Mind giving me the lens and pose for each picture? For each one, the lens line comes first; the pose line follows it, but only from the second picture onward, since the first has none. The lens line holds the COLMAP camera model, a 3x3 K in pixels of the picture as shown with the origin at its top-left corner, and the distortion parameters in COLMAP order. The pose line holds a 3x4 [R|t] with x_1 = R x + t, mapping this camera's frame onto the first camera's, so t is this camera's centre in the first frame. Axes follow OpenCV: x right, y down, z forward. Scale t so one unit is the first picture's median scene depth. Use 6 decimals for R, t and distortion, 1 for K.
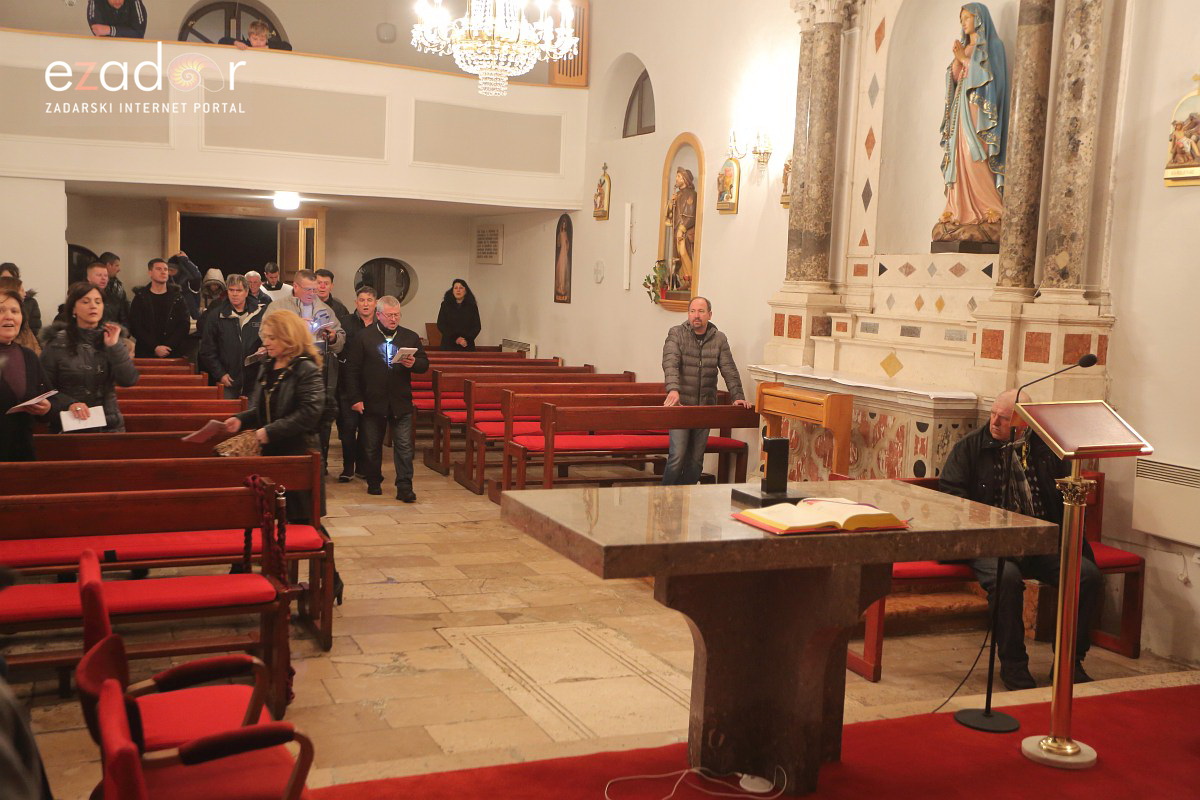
lens RADIAL K [[1291.6, 0, 600.0], [0, 1291.6, 400.0], [0, 0, 1]] dist [0.000210, 0.141728]
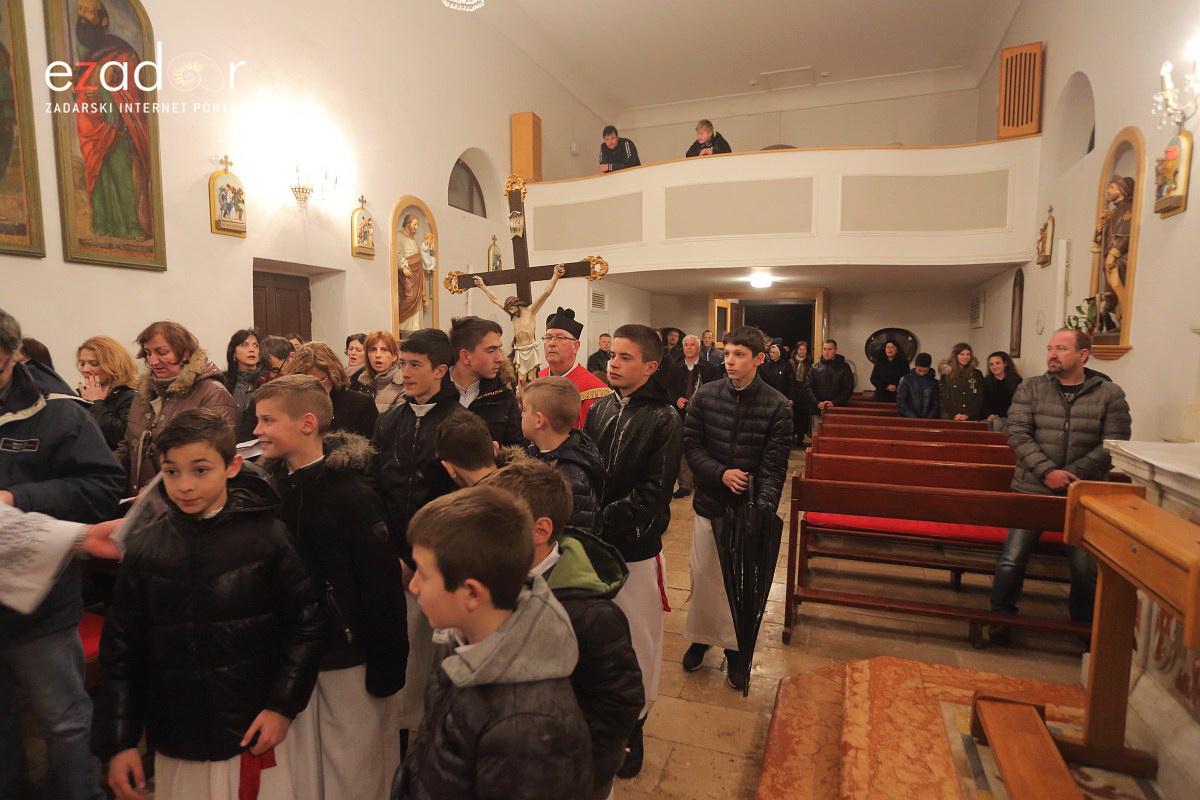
lens RADIAL K [[662.6, 0, 600.0], [0, 662.6, 400.0], [0, 0, 1]] dist [-0.069897, 0.046142]
pose [[0.706223, 0.022704, -0.707625, 0.136367], [-0.048610, 0.998682, -0.016472, -0.025150], [0.706319, 0.046031, 0.706396, 0.569716]]
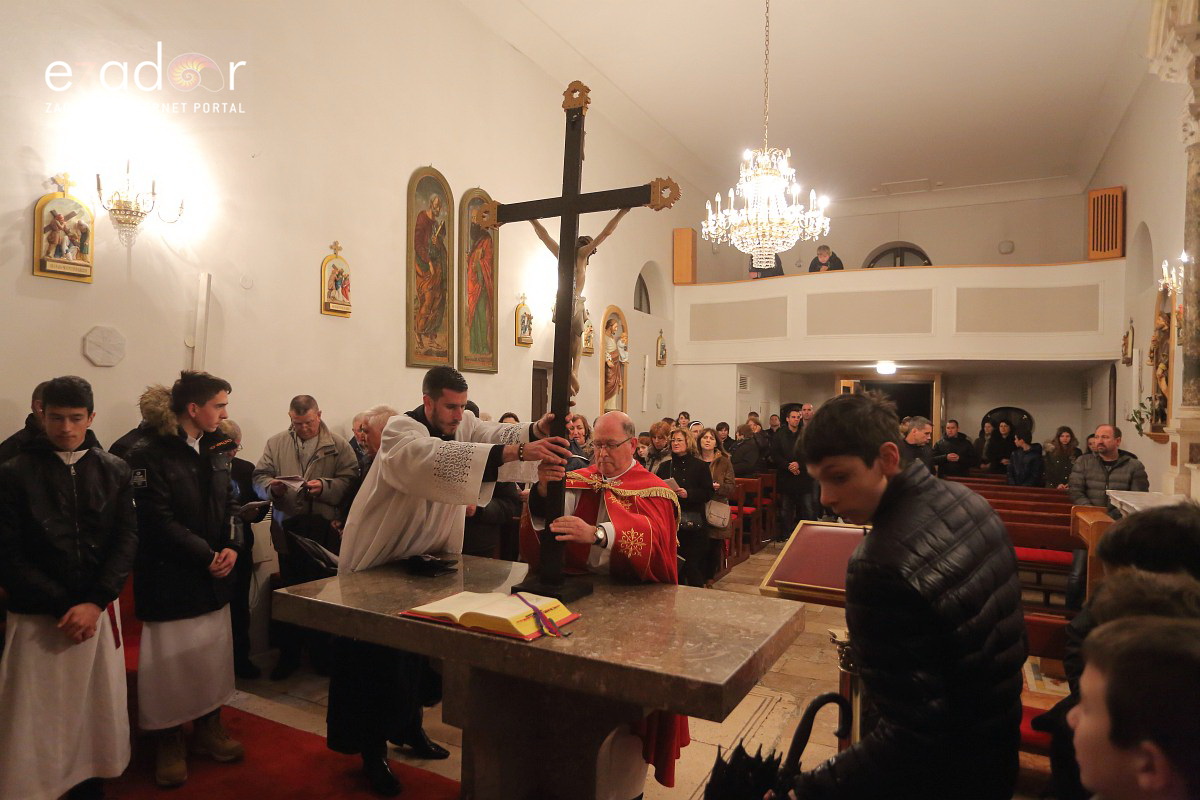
lens RADIAL K [[753.5, 0, 594.8], [0, 753.5, 401.5], [0, 0, 1]] dist [-0.065614, 0.059110]
pose [[0.628134, -0.032244, -0.777437, 0.274756], [-0.074156, 0.992112, -0.101063, -0.006629], [0.774564, 0.121133, 0.620788, 0.280296]]
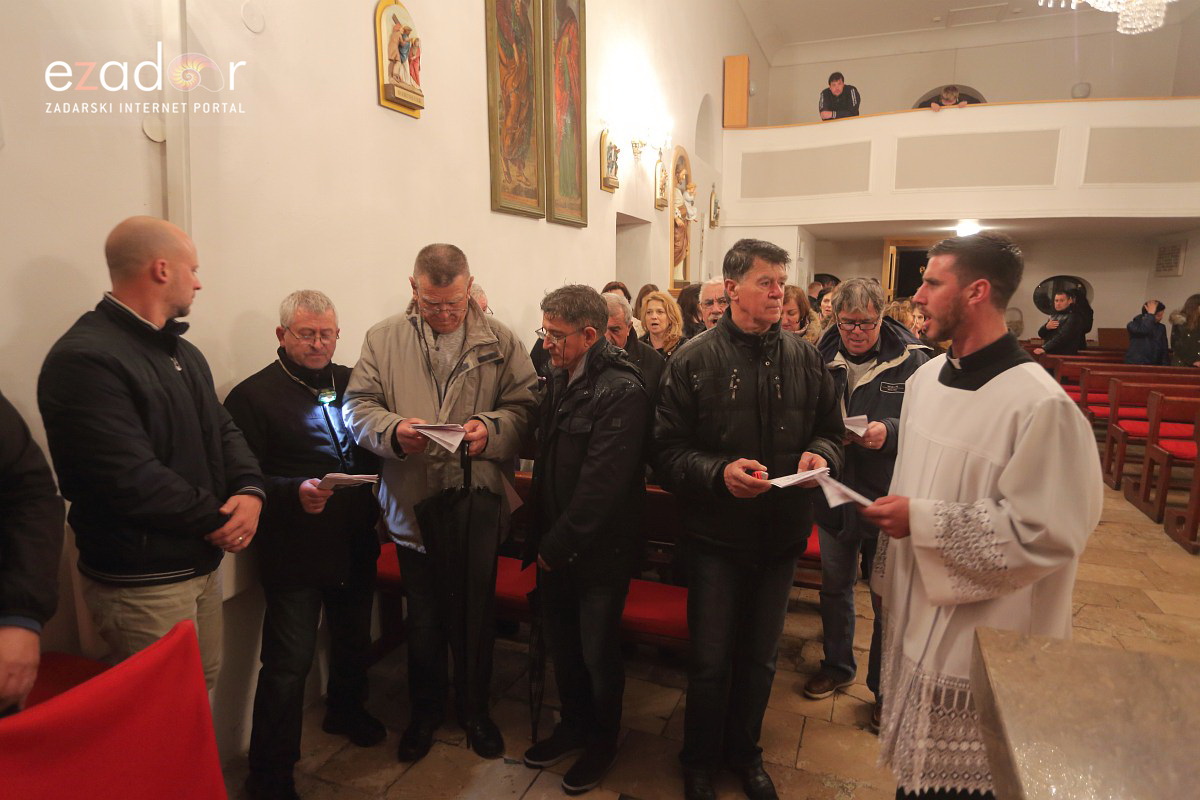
lens RADIAL K [[718.6, 0, 596.5], [0, 718.6, 401.9], [0, 0, 1]] dist [-0.052460, 0.043623]
pose [[0.710025, 0.078349, -0.699804, 0.002785], [-0.050220, 0.996895, 0.060657, -0.010971], [0.702383, -0.007924, 0.711755, 0.310202]]
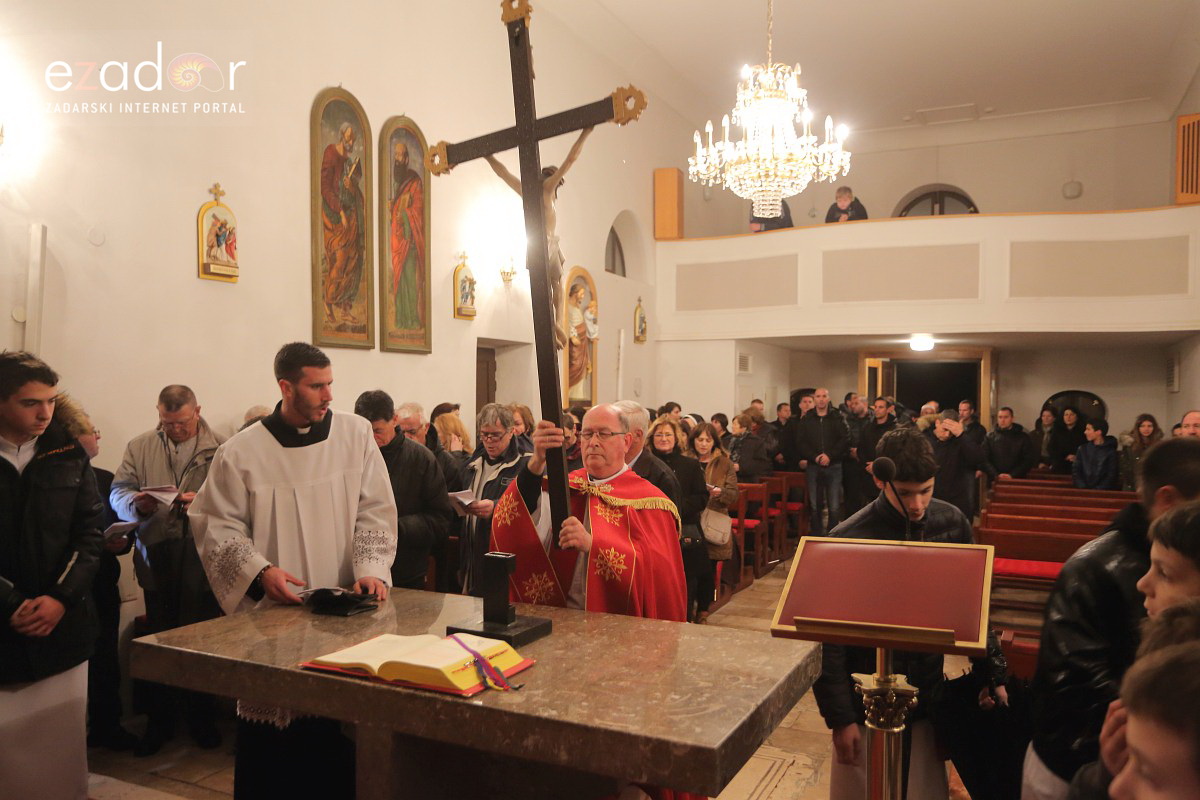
lens RADIAL K [[948.9, 0, 596.0], [0, 948.9, 400.8], [0, 0, 1]] dist [-0.036953, 0.080408]
pose [[0.657999, -0.029559, -0.752438, 0.272468], [-0.059801, 0.994022, -0.091345, -0.006609], [0.750640, 0.105102, 0.652298, 0.284657]]
